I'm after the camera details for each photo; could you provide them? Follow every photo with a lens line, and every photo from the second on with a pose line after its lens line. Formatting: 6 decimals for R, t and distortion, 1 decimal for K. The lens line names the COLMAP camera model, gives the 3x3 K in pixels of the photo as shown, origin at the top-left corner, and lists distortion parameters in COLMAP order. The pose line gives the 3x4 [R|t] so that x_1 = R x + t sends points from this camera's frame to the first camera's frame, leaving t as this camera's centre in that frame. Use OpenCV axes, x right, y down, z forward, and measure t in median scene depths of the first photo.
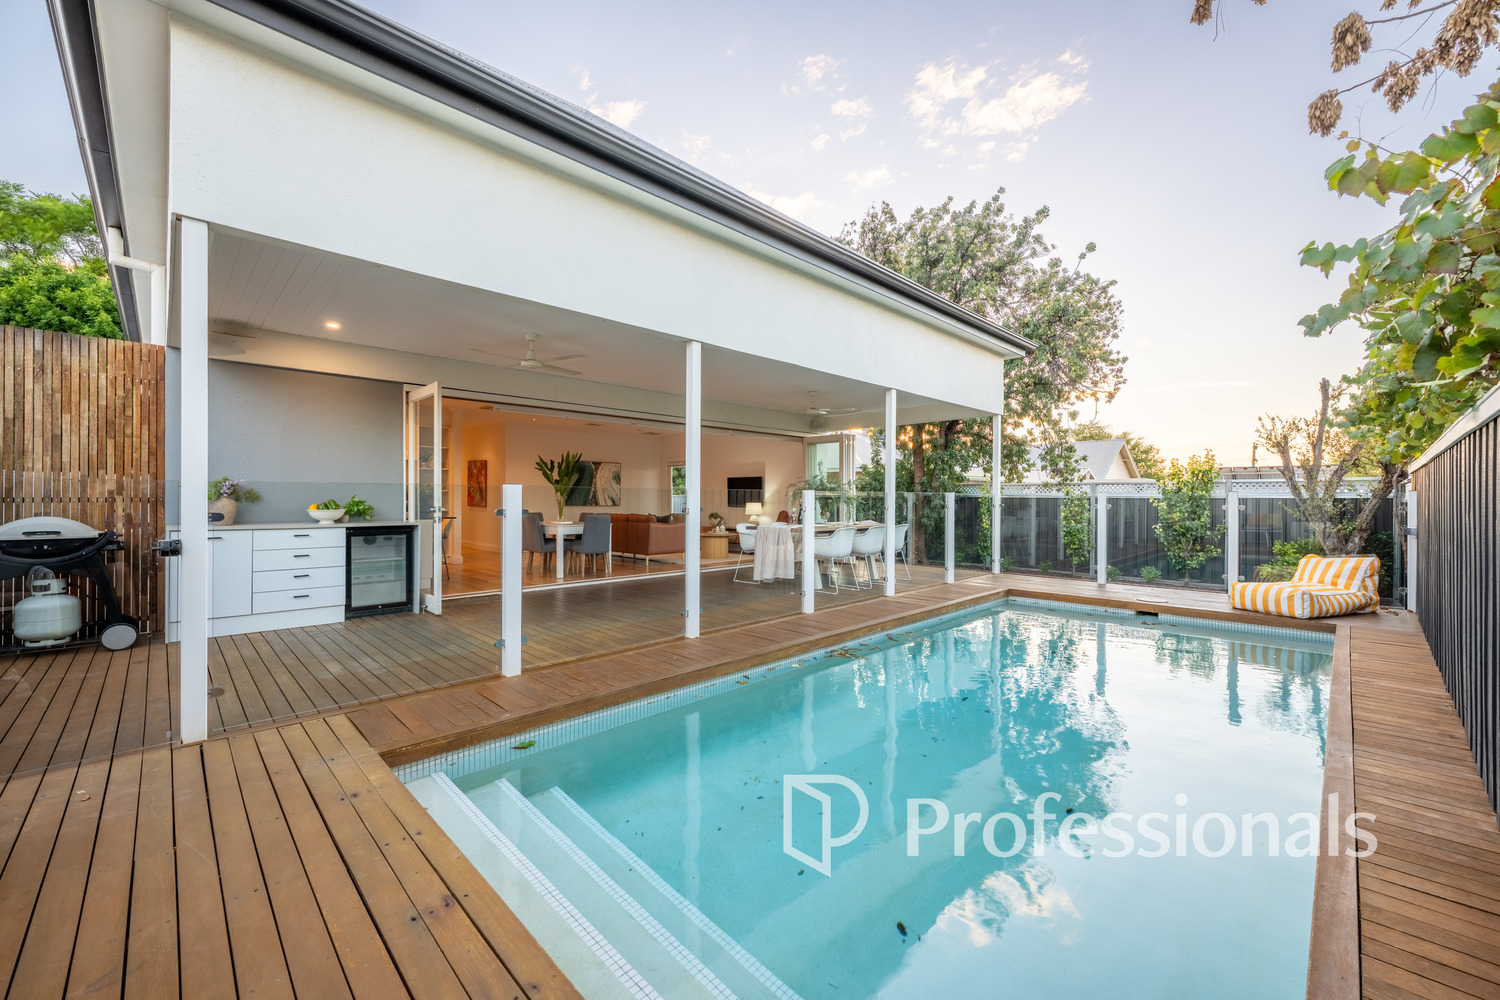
lens RADIAL K [[604.3, 0, 750.2], [0, 604.3, 499.4], [0, 0, 1]] dist [0.000572, -0.000008]
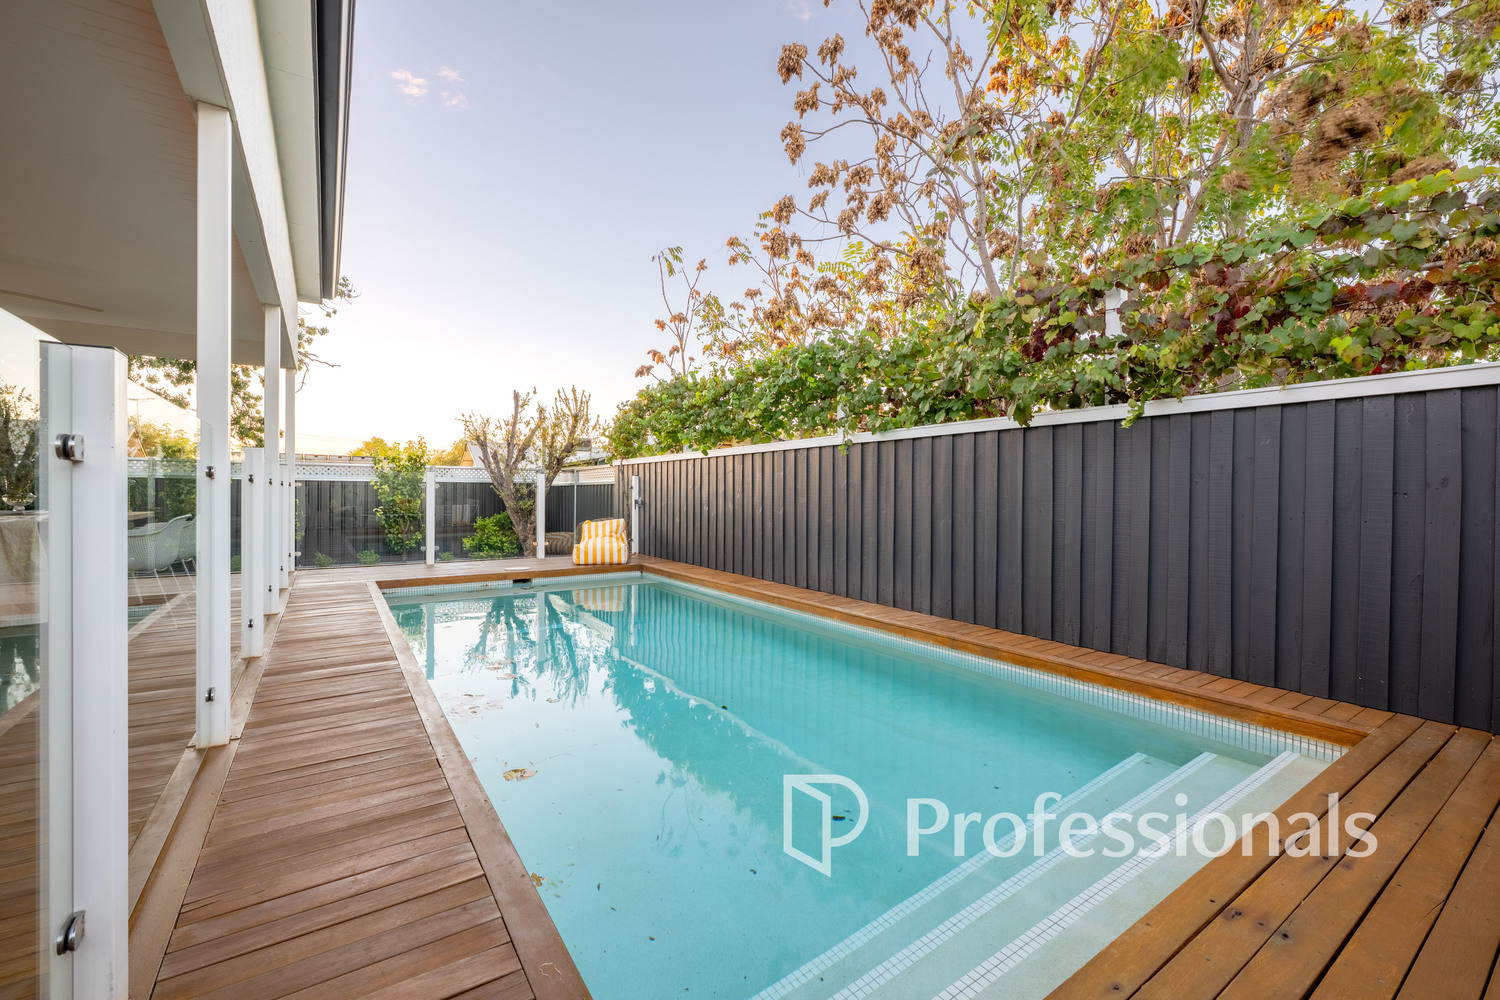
lens RADIAL K [[604.3, 0, 755.7], [0, 604.3, 495.0], [0, 0, 1]] dist [0.000572, -0.000008]
pose [[0.165502, -0.004329, 0.986200, -0.212048], [-0.006482, 0.999964, 0.005477, 0.012388], [-0.986188, -0.007299, 0.165468, 0.224679]]
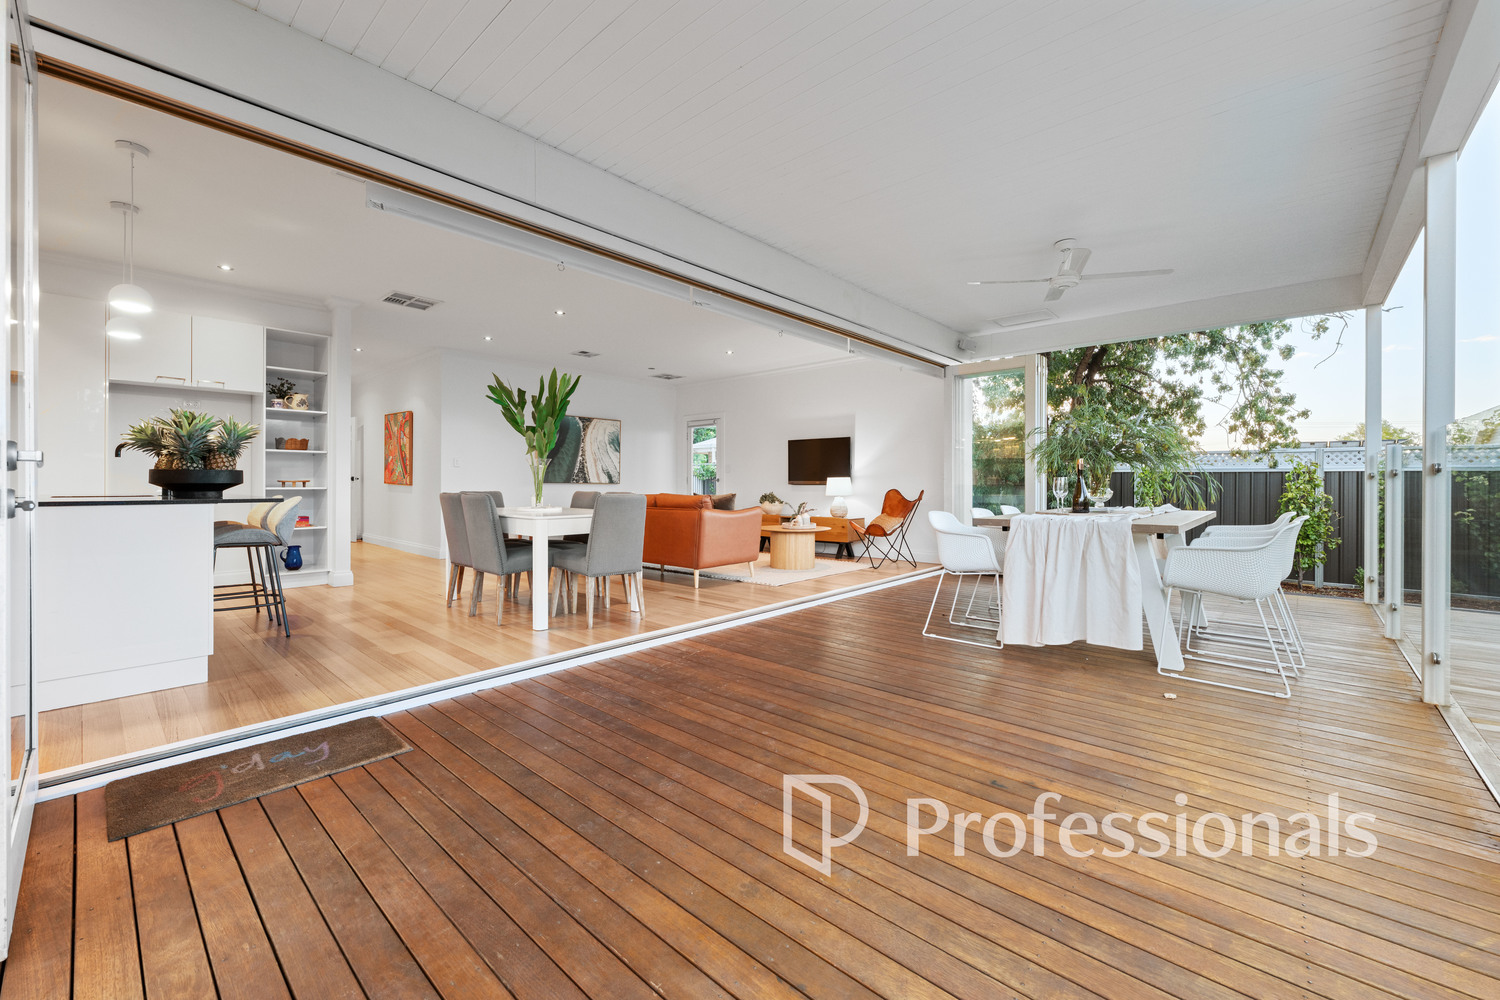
lens RADIAL K [[604.3, 0, 755.1], [0, 604.3, 492.0], [0, 0, 1]] dist [0.000572, -0.000008]
pose [[0.997904, -0.001265, 0.064694, -0.138754], [0.000361, 0.999902, 0.013992, 0.013397], [-0.064705, -0.013939, 0.997807, 0.403522]]
